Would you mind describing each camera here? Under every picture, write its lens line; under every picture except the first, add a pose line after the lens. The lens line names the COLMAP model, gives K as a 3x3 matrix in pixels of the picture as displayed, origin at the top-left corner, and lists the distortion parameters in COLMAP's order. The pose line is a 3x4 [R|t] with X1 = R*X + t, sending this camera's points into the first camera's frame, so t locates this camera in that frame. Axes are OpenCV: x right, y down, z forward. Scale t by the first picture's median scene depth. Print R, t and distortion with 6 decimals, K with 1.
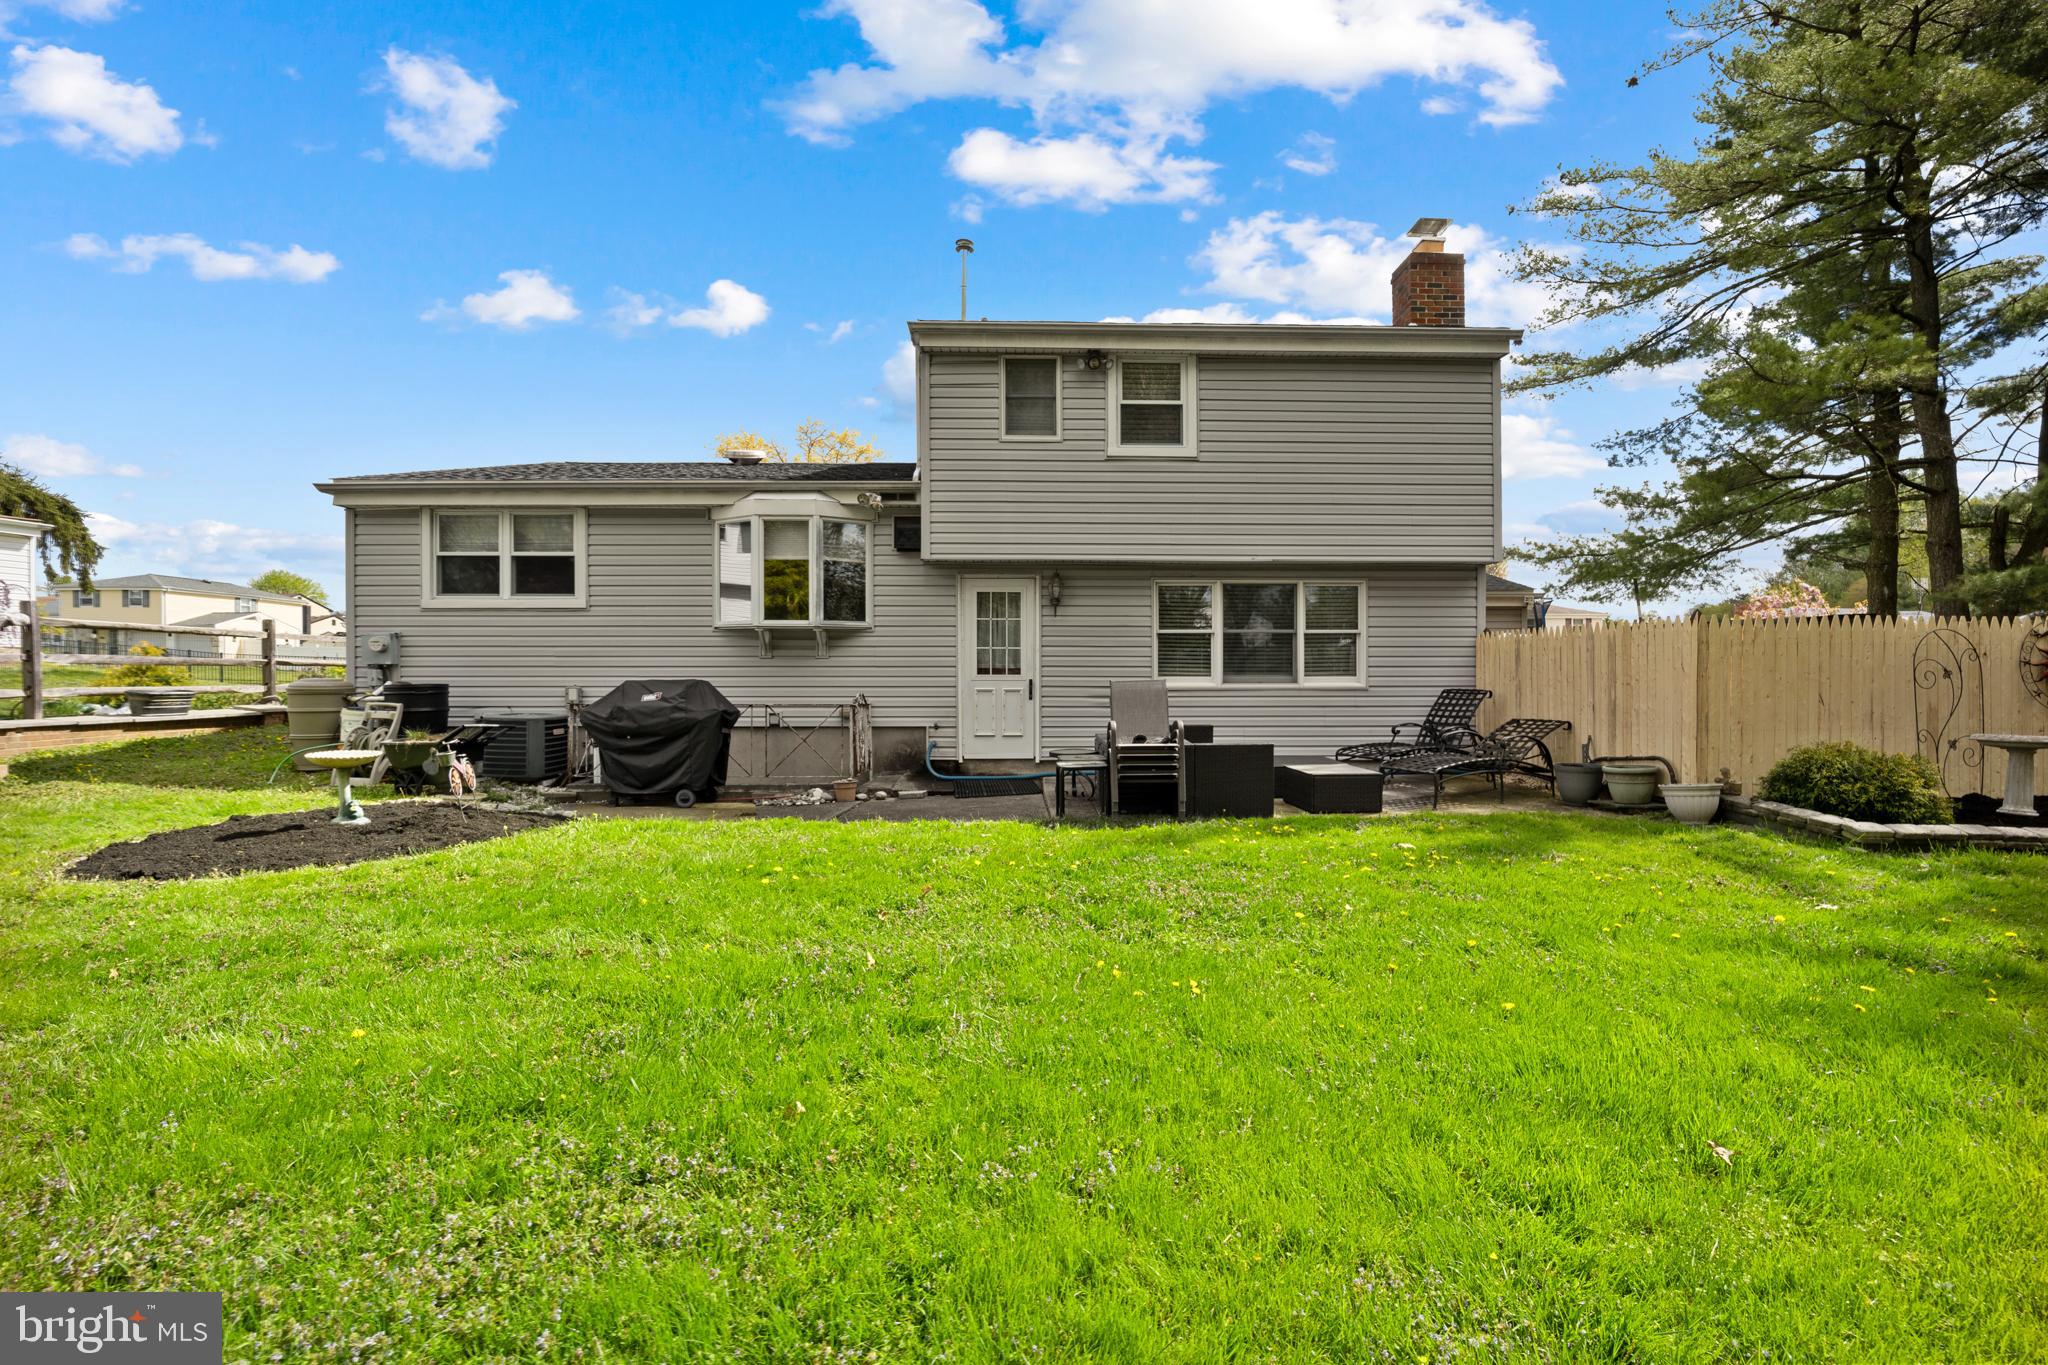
lens RADIAL K [[833.0, 0, 1017.4], [0, 833.0, 677.8], [0, 0, 1]] dist [-0.020128, -0.000774]
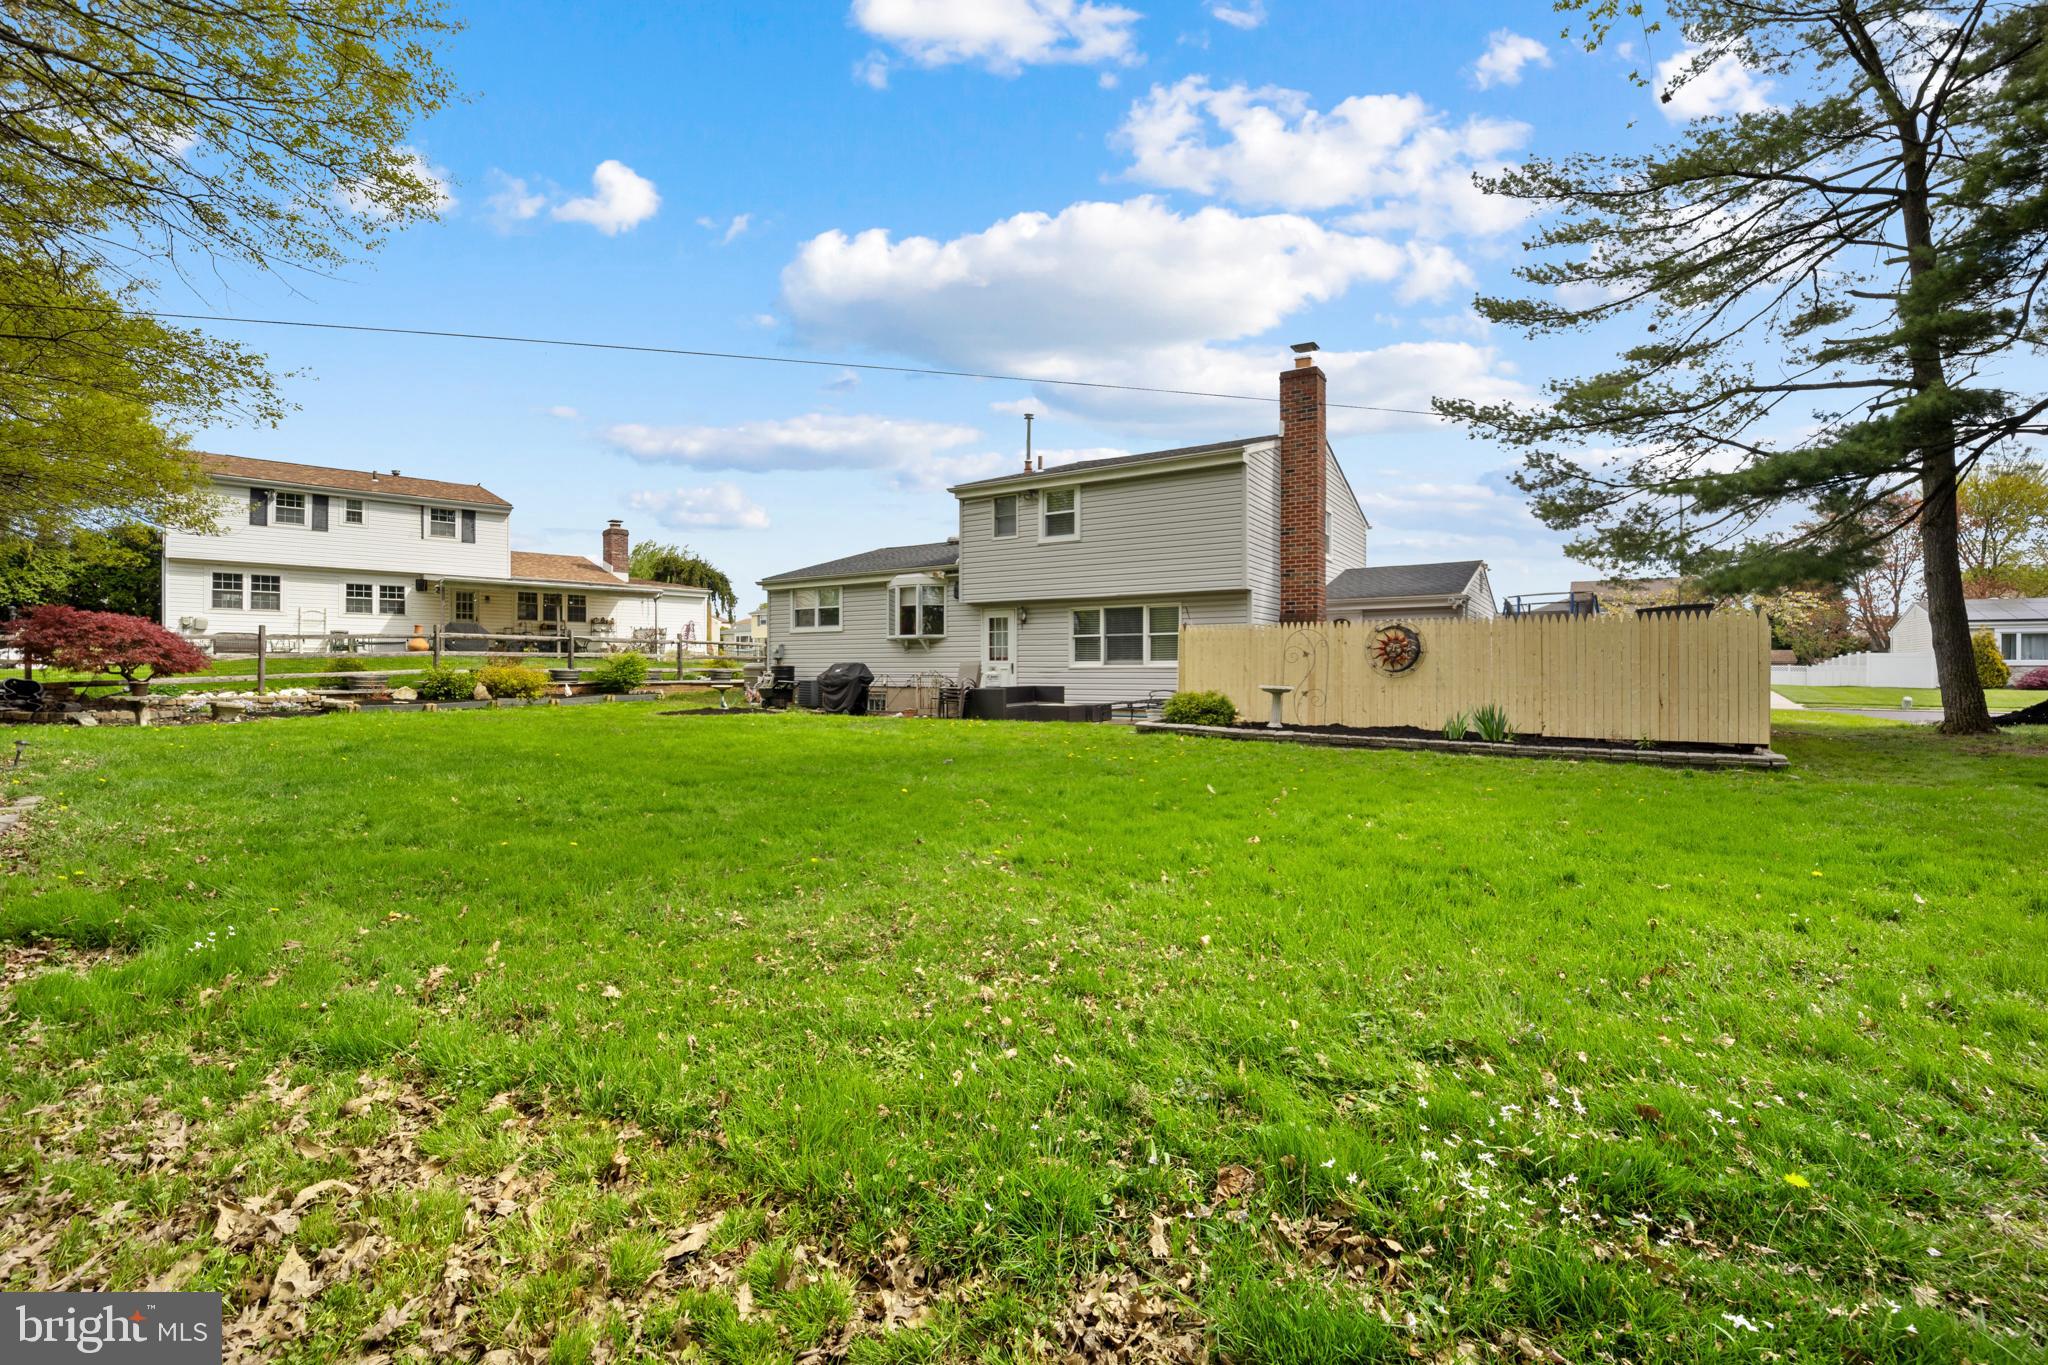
lens RADIAL K [[886.4, 0, 1027.6], [0, 886.4, 679.2], [0, 0, 1]] dist [-0.018253, -0.000132]
pose [[0.830481, 0.005725, -0.557017, 1.193302], [-0.004400, 0.999983, 0.003718, 0.031874], [0.557029, -0.000636, 0.830493, -0.671698]]
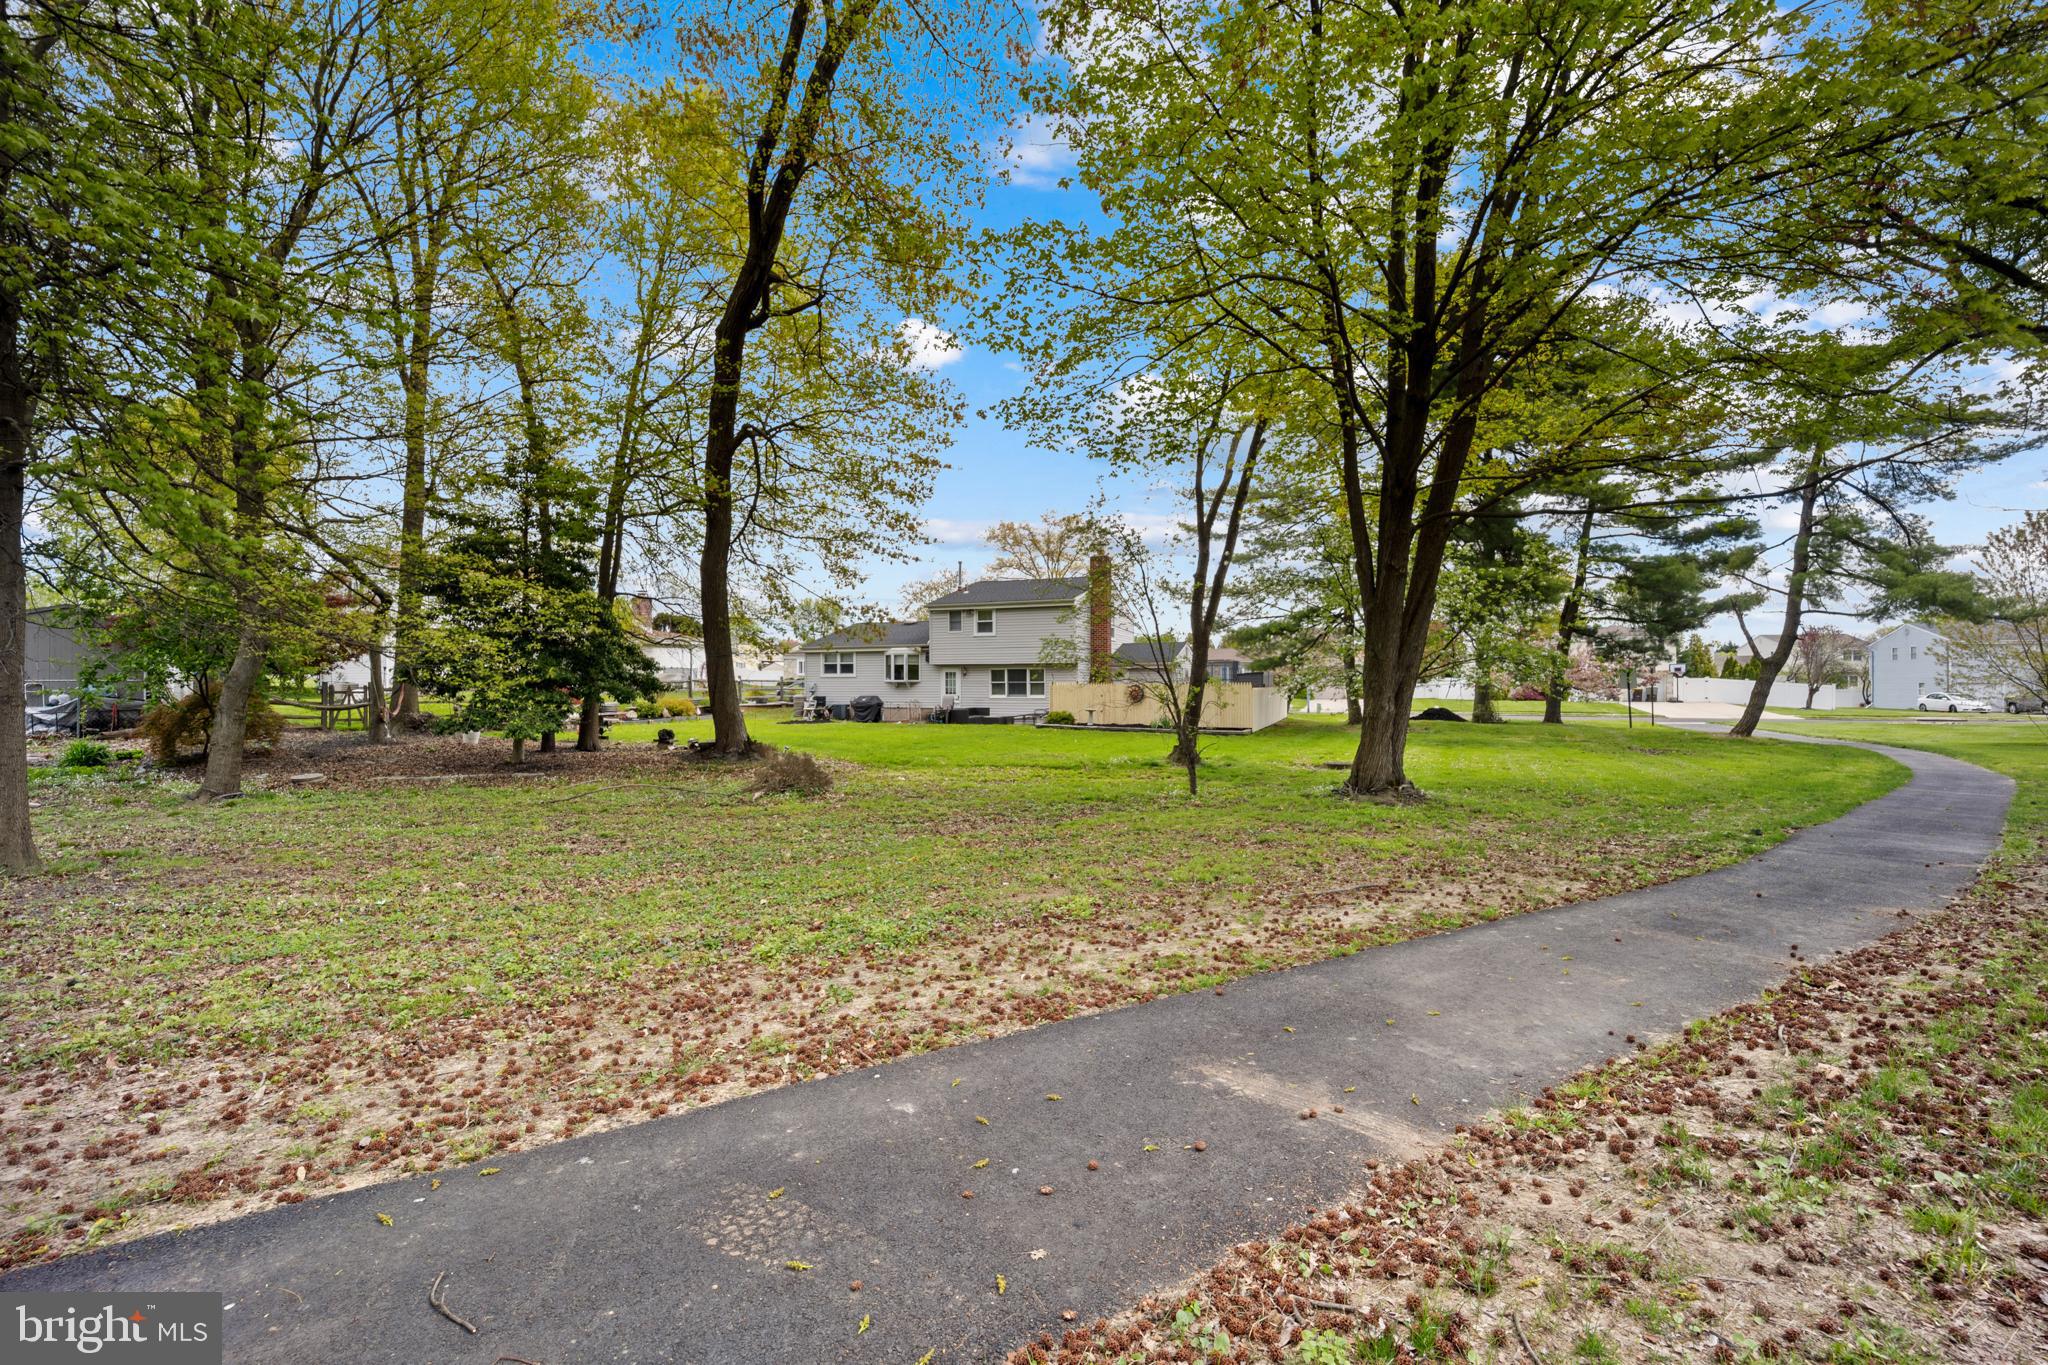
lens RADIAL K [[833.0, 0, 1021.3], [0, 833.0, 686.8], [0, 0, 1]] dist [-0.020128, -0.000774]
pose [[0.926388, -0.000052, -0.376572, 1.710094], [-0.000326, 1.000000, -0.000939, -0.034071], [0.376571, 0.000993, 0.926387, -2.387780]]
